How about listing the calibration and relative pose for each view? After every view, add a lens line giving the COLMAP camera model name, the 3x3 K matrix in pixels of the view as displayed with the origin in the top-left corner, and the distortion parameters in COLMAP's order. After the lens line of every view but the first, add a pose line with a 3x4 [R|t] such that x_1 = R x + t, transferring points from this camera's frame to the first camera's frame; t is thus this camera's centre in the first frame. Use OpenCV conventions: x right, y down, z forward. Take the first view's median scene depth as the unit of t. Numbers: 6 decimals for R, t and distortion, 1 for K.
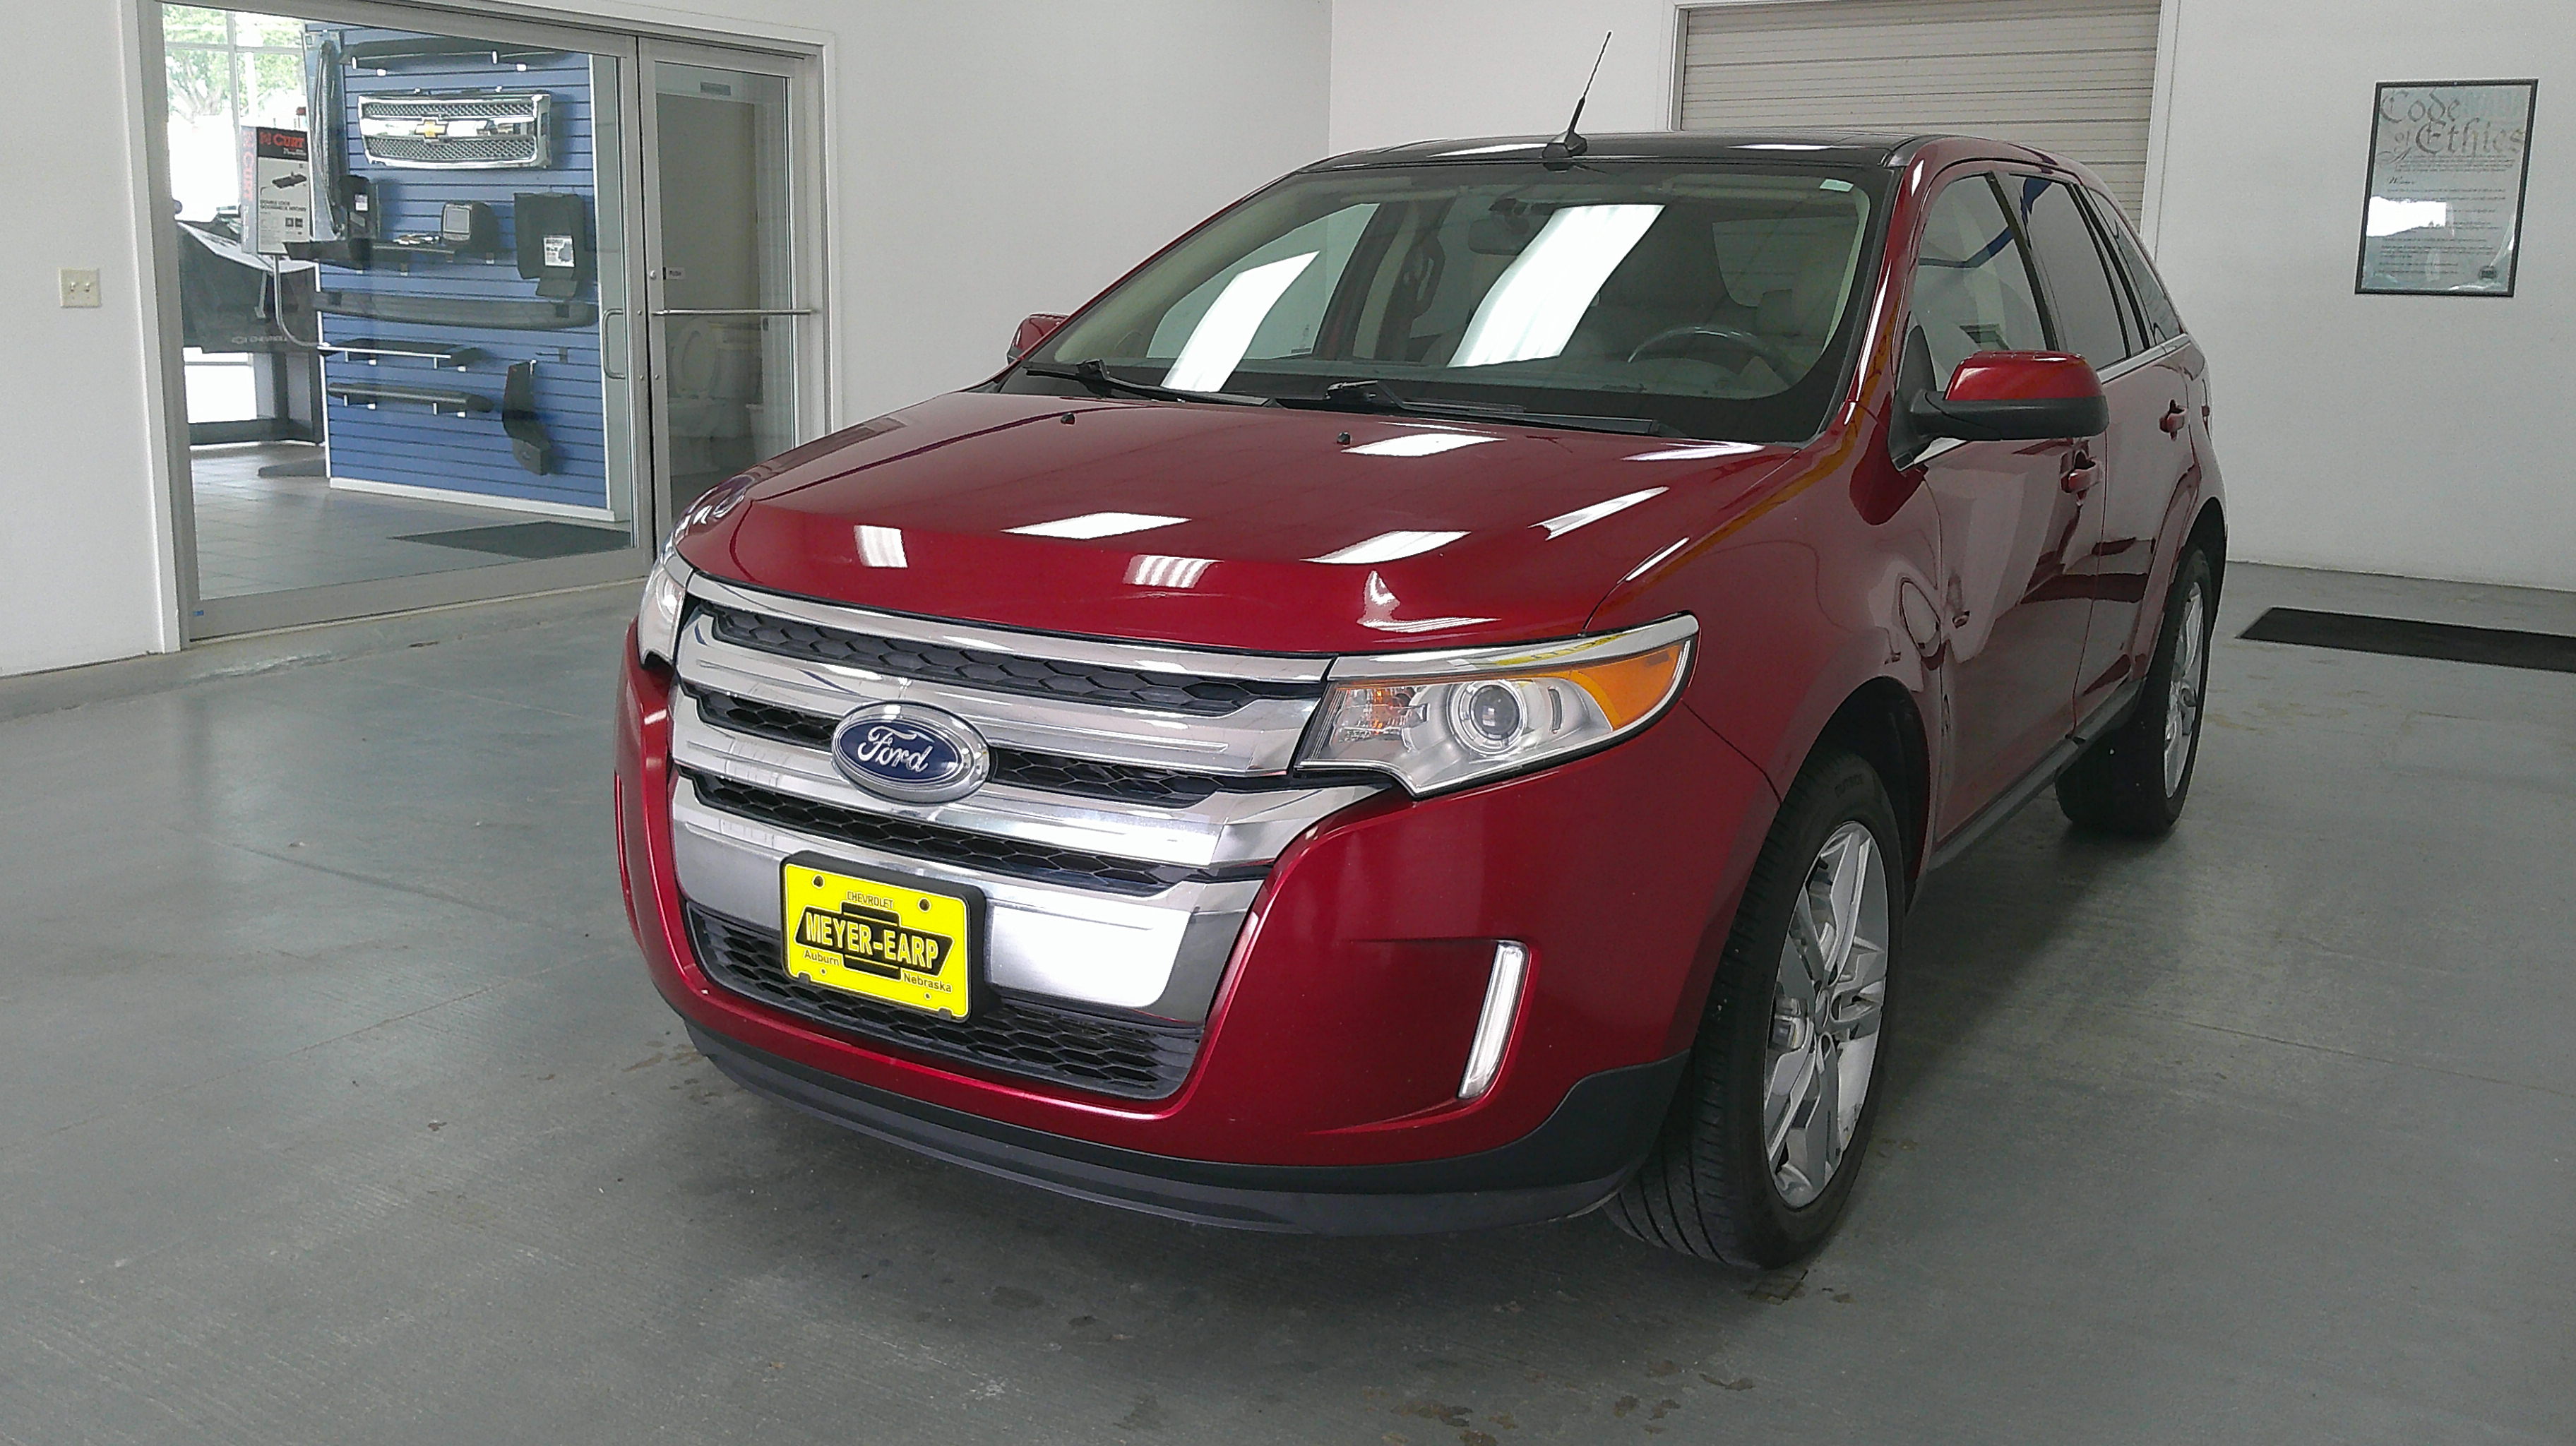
lens RADIAL K [[2094.4, 0, 1295.2], [0, 2094.4, 705.7], [0, 0, 1]] dist [0.041569, -0.085772]
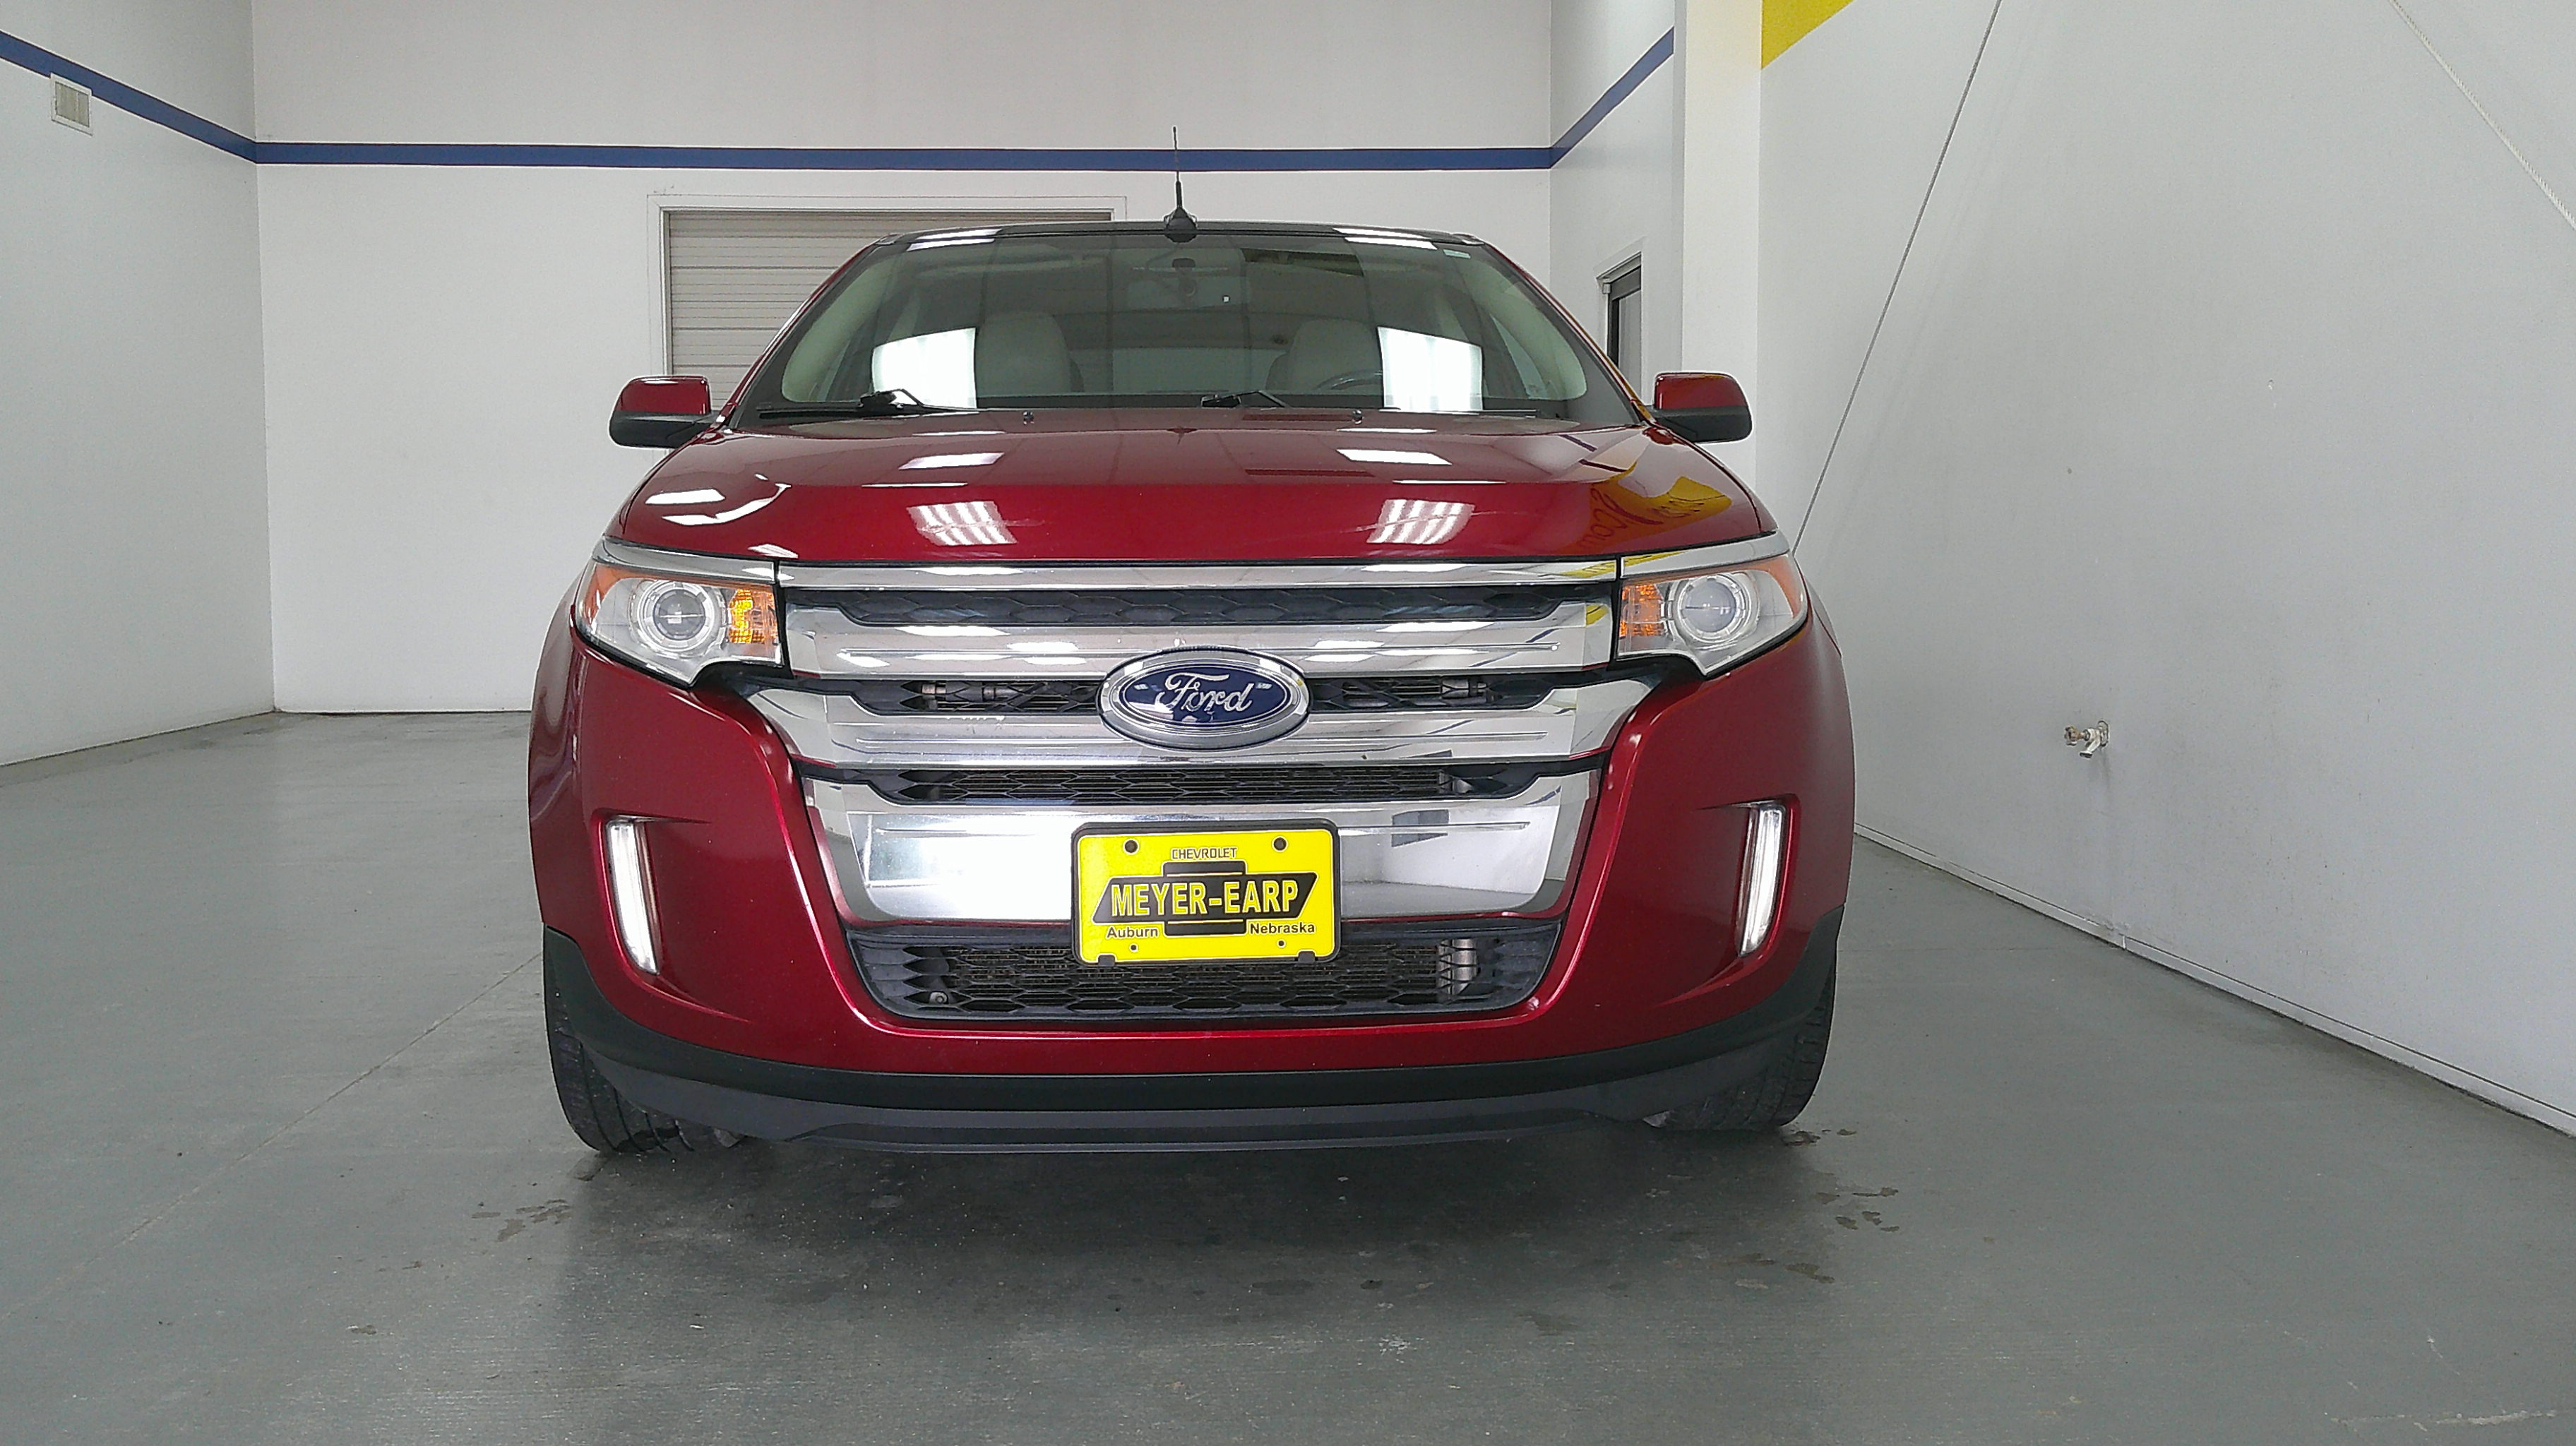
lens RADIAL K [[2094.4, 0, 1259.9], [0, 2094.4, 711.0], [0, 0, 1]] dist [0.041569, -0.085772]
pose [[0.826232, -0.073489, 0.558516, -0.696732], [0.141043, 0.986863, -0.078799, 0.106561], [-0.545388, 0.143881, 0.825742, 0.203385]]
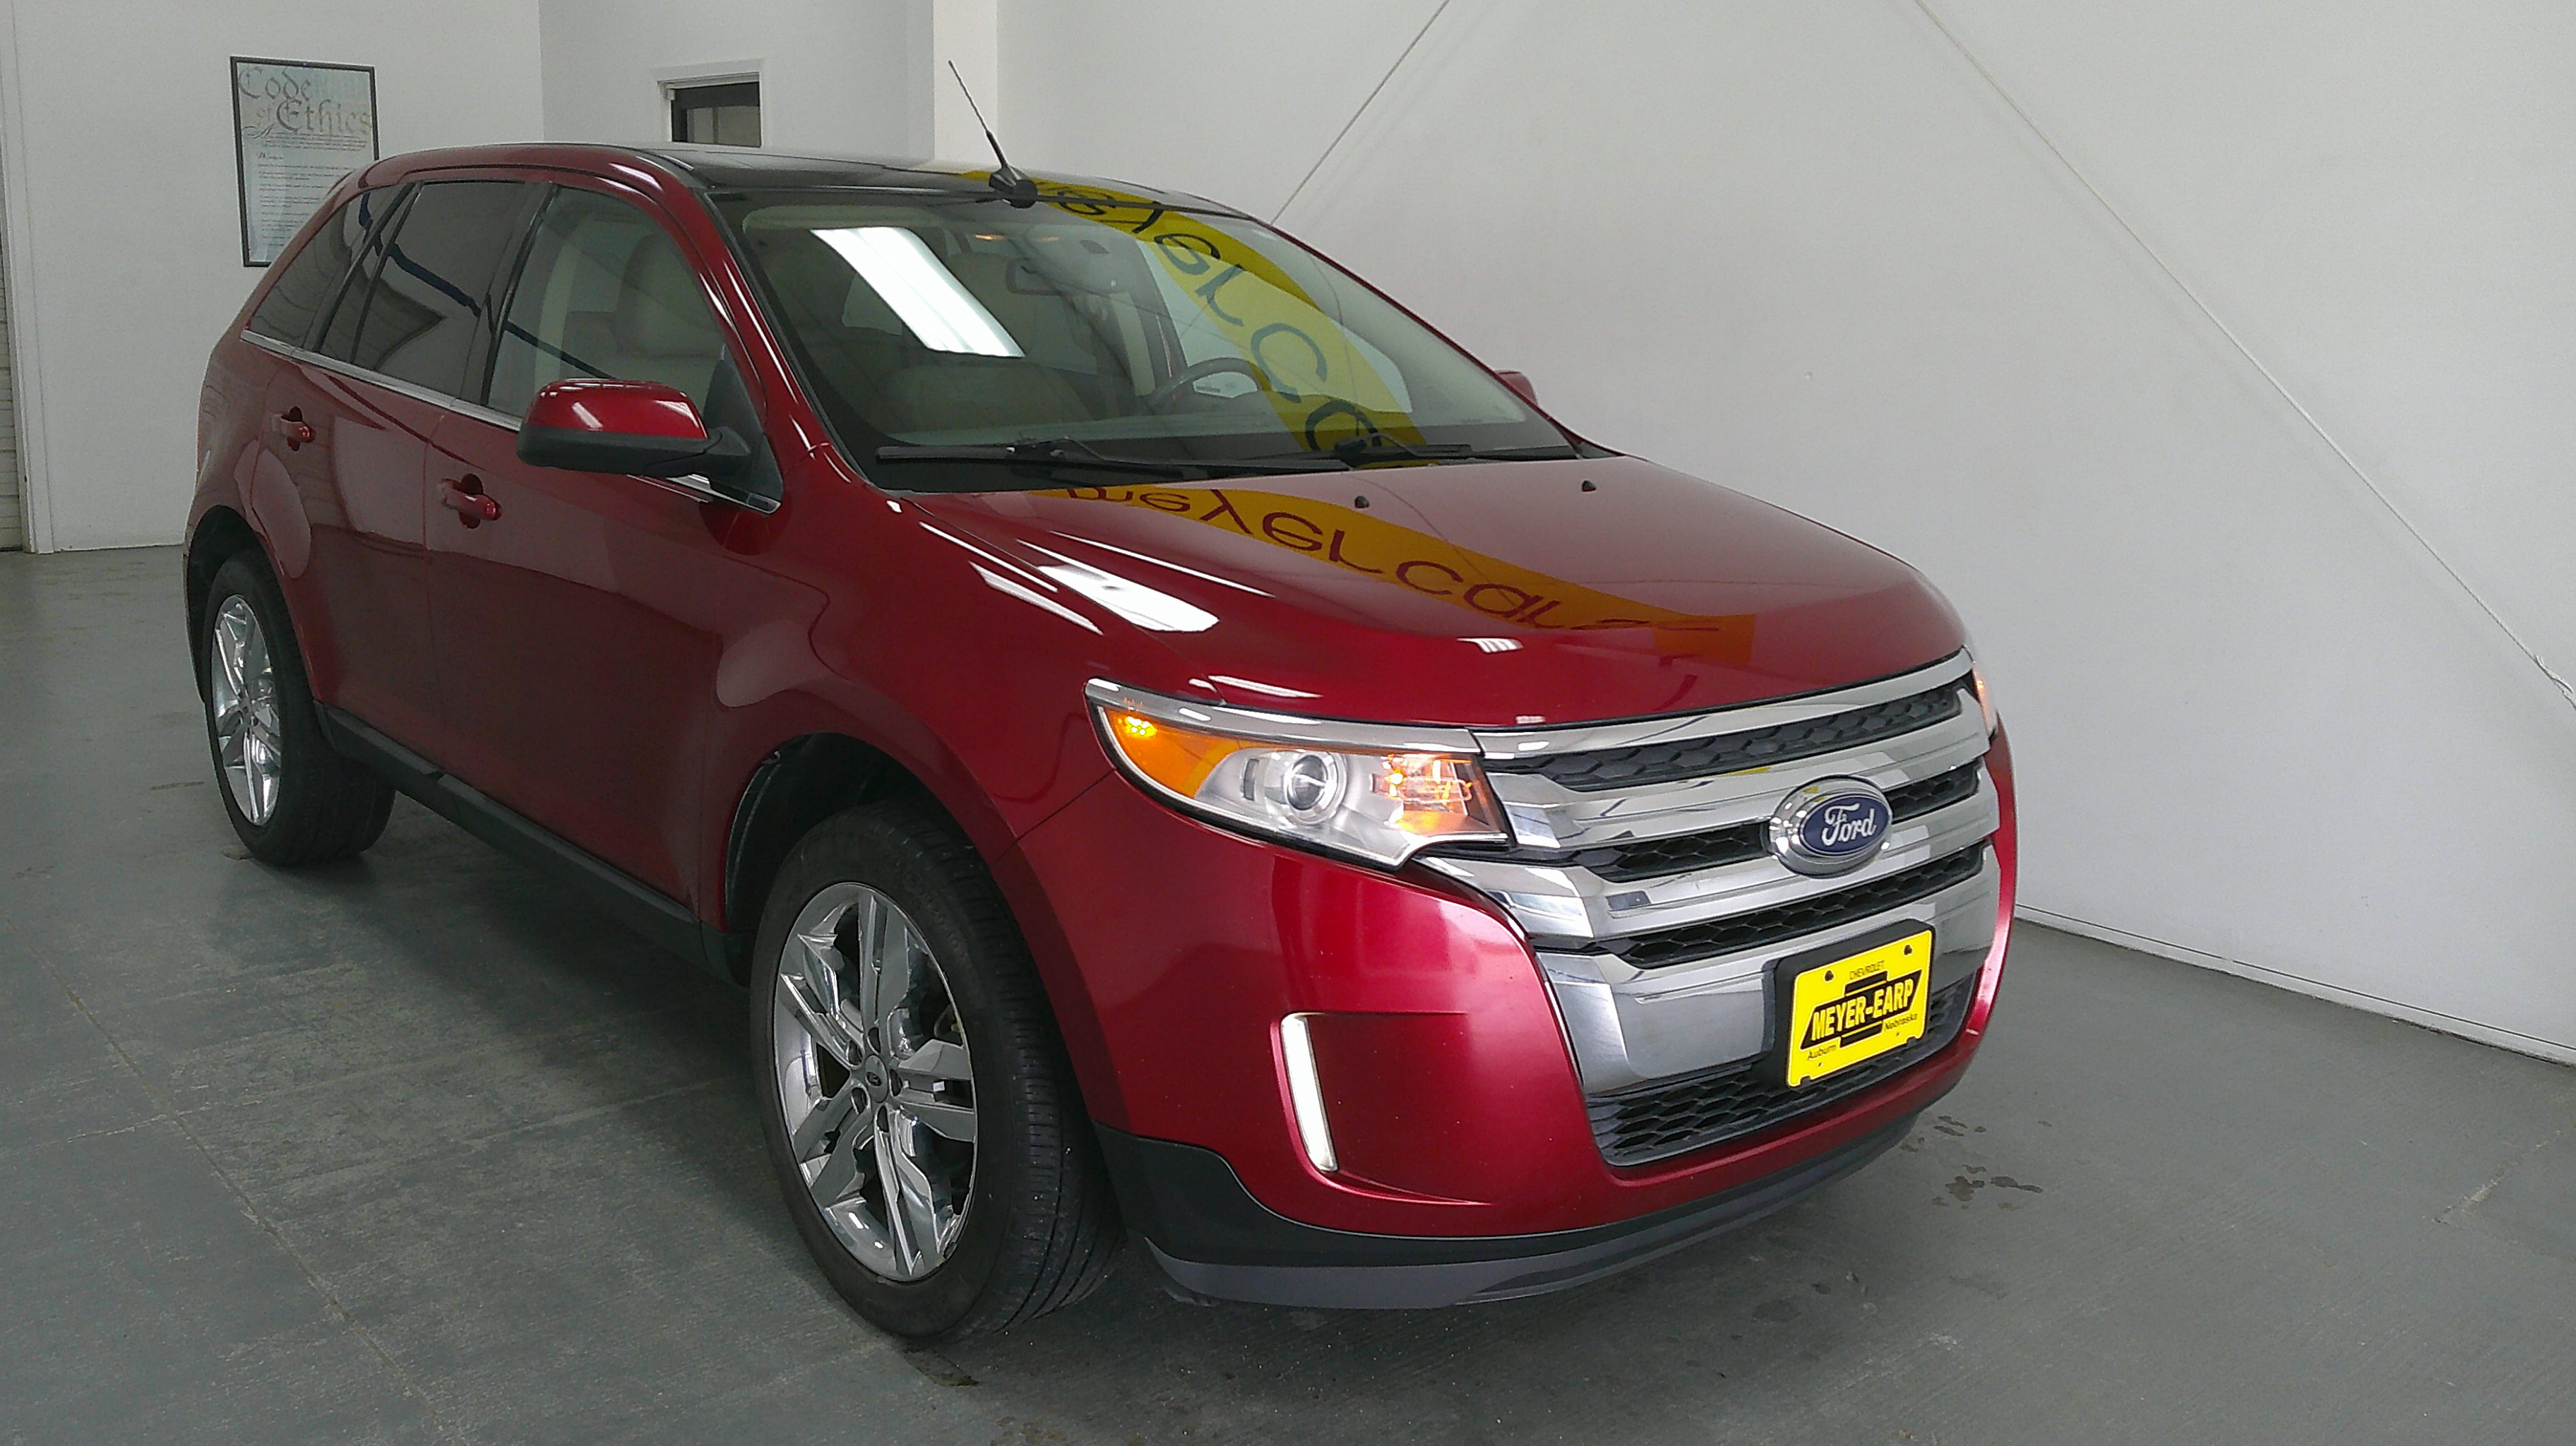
lens RADIAL K [[2094.4, 0, 1233.5], [0, 2094.4, 722.8], [0, 0, 1]] dist [0.041569, -0.085772]
pose [[0.319741, -0.212805, 0.923298, -1.228860], [0.177604, 0.970641, 0.162212, -0.248499], [-0.930711, 0.112116, 0.348149, 0.911535]]
